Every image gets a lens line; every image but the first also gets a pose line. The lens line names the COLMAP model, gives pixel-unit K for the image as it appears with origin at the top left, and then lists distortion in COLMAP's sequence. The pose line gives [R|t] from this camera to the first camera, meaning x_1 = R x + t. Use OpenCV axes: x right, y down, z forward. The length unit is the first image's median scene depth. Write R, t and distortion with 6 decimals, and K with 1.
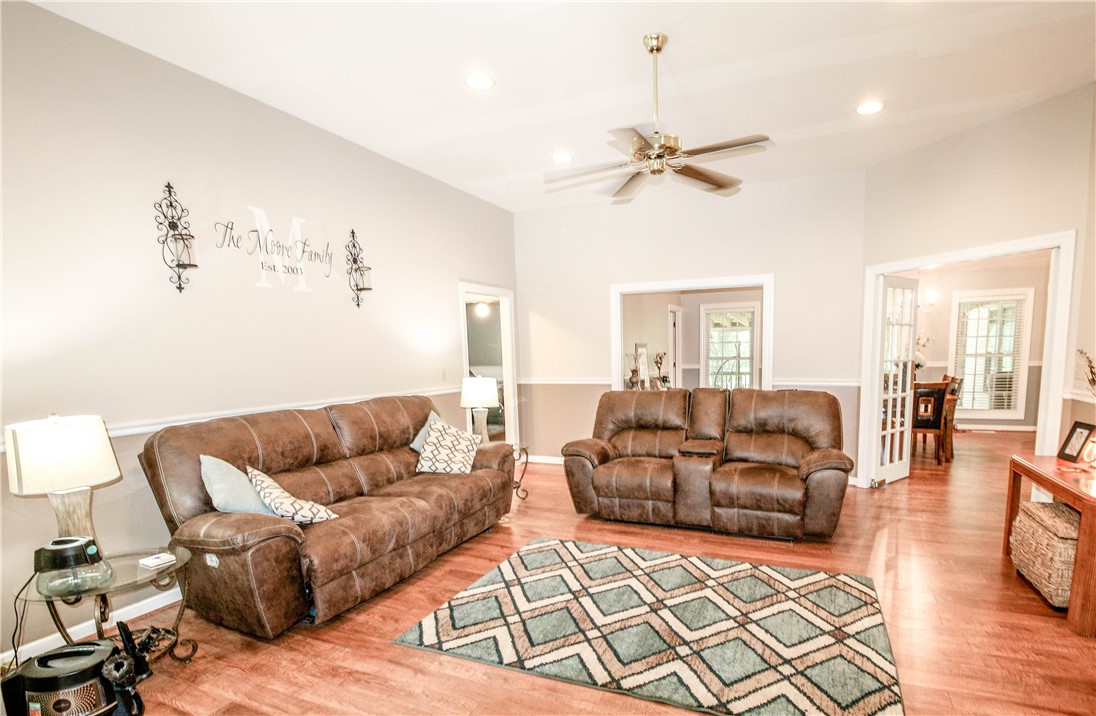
lens RADIAL K [[553.2, 0, 575.6], [0, 553.2, 424.7], [0, 0, 1]] dist [-0.012693, -0.000716]
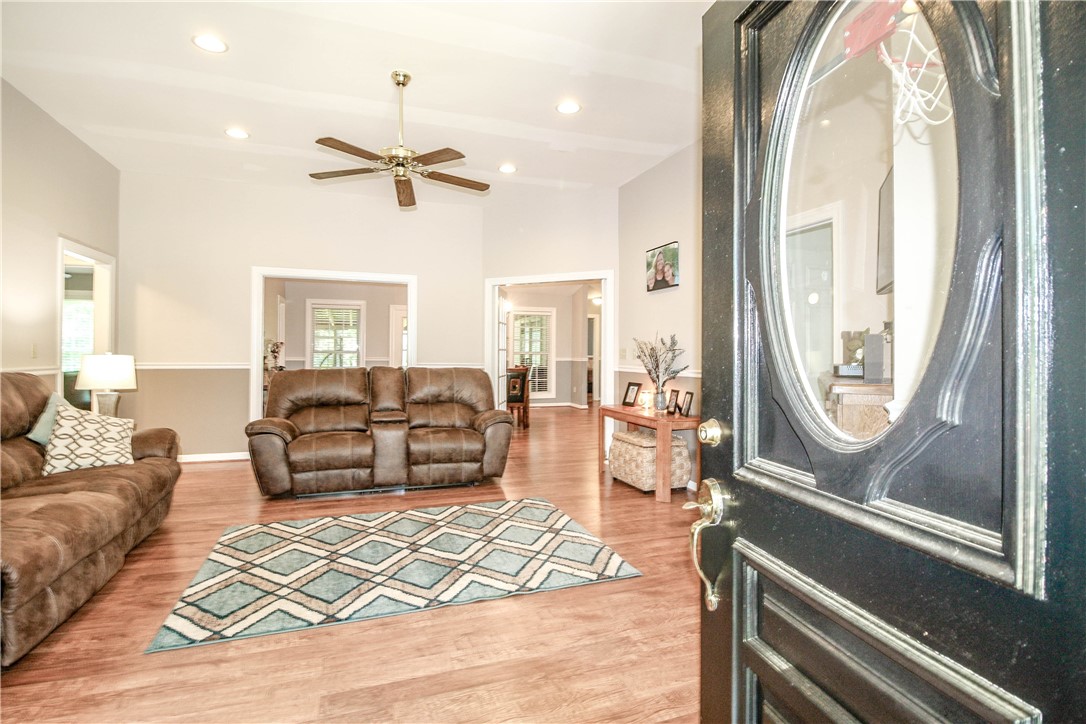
lens RADIAL K [[524.8, 0, 545.3], [0, 524.8, 349.1], [0, 0, 1]] dist [-0.003642, -0.001214]
pose [[0.742555, 0.031193, 0.669058, -0.280310], [0.063057, 0.991223, -0.116197, 0.051675], [-0.666810, 0.128472, 0.734071, -0.008091]]
